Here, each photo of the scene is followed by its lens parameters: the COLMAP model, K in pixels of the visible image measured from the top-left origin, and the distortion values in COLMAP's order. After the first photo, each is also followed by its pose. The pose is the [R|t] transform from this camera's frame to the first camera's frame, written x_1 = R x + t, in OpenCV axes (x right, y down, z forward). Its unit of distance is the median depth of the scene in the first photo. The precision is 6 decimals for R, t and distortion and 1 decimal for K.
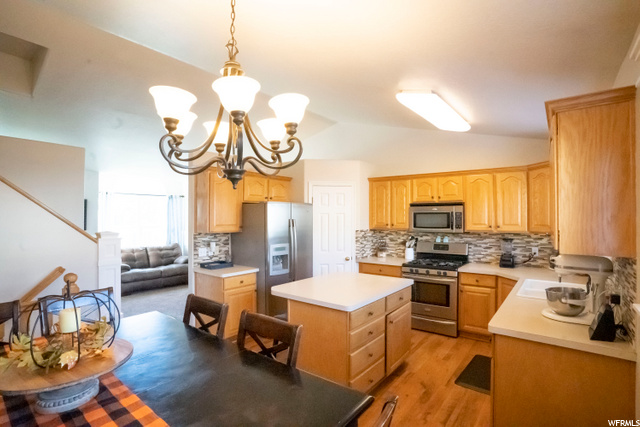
lens RADIAL K [[315.0, 0, 320.0], [0, 315.0, 213.5], [0, 0, 1]] dist [-0.047205, 0.001364]
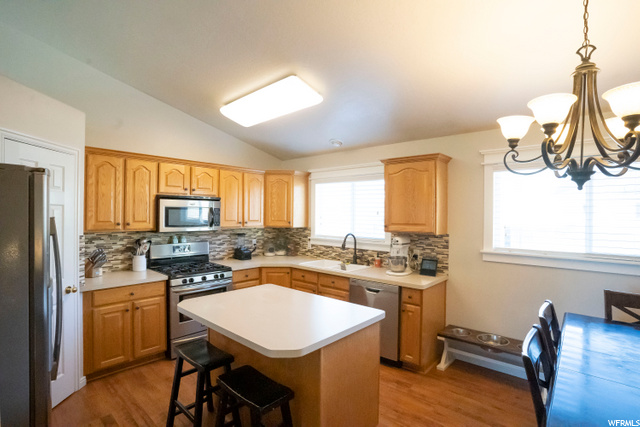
lens RADIAL K [[315.0, 0, 320.0], [0, 315.0, 213.5], [0, 0, 1]] dist [-0.047205, 0.001364]
pose [[0.073030, 0.002766, 0.997326, -1.321096], [-0.019810, 0.999803, -0.001322, 0.019265], [-0.997133, -0.019660, 0.073071, 1.780913]]
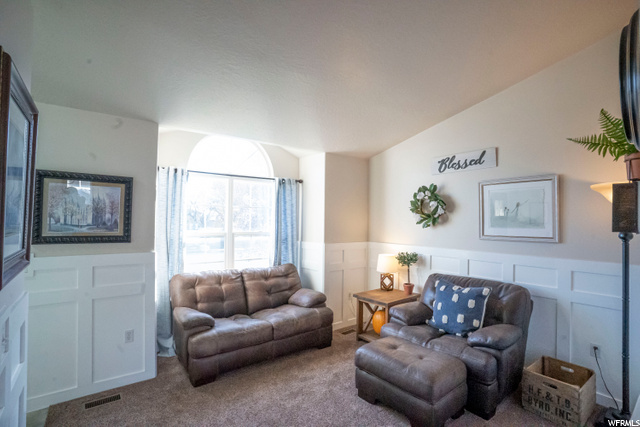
lens RADIAL K [[315.0, 0, 320.0], [0, 315.0, 213.5], [0, 0, 1]] dist [-0.047205, 0.001364]
pose [[0.972892, 0.004109, -0.231221, -0.228987], [-0.006880, 0.999914, -0.011177, 0.008644], [0.231156, 0.012465, 0.972837, 0.378106]]
